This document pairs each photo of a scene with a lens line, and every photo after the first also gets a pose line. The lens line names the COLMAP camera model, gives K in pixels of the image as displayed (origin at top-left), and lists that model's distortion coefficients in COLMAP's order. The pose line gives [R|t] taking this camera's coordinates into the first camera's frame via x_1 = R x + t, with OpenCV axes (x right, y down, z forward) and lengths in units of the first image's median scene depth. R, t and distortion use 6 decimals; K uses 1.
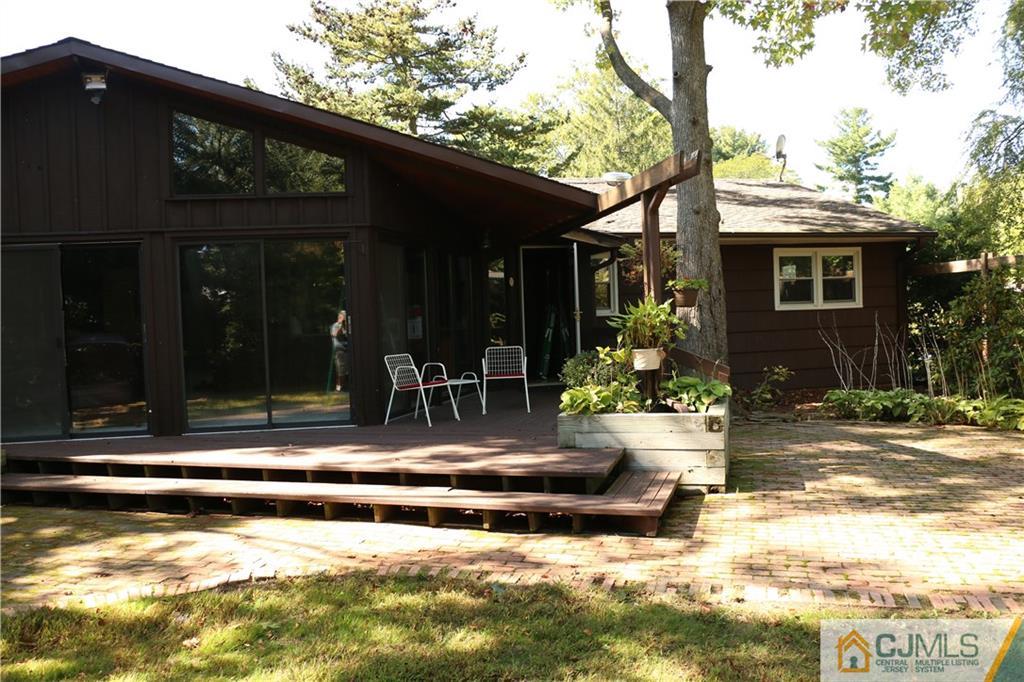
lens RADIAL K [[842.0, 0, 510.8], [0, 842.0, 338.0], [0, 0, 1]] dist [-0.069872, 0.011276]
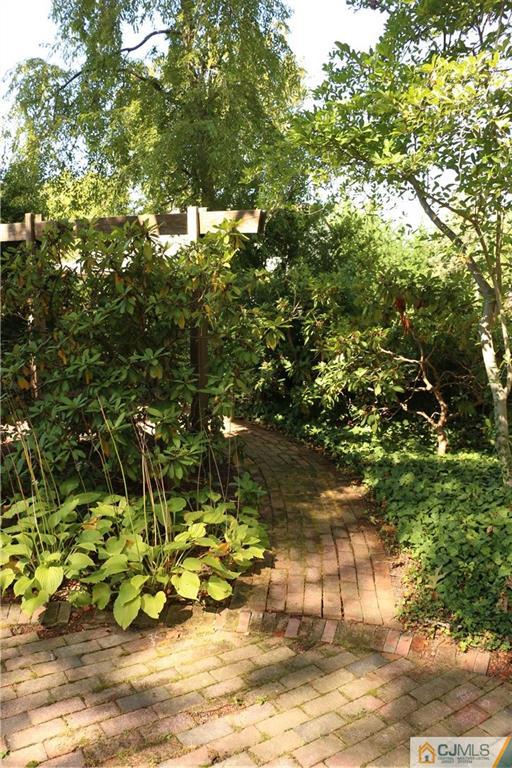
lens RADIAL K [[631.5, 0, 256.2], [0, 631.5, 385.5], [0, 0, 1]] dist [-0.069872, 0.011276]
pose [[0.653862, -0.089134, 0.751345, 0.356056], [-0.021612, 0.990431, 0.136306, -0.042831], [-0.756305, -0.105363, 0.645679, 0.609821]]
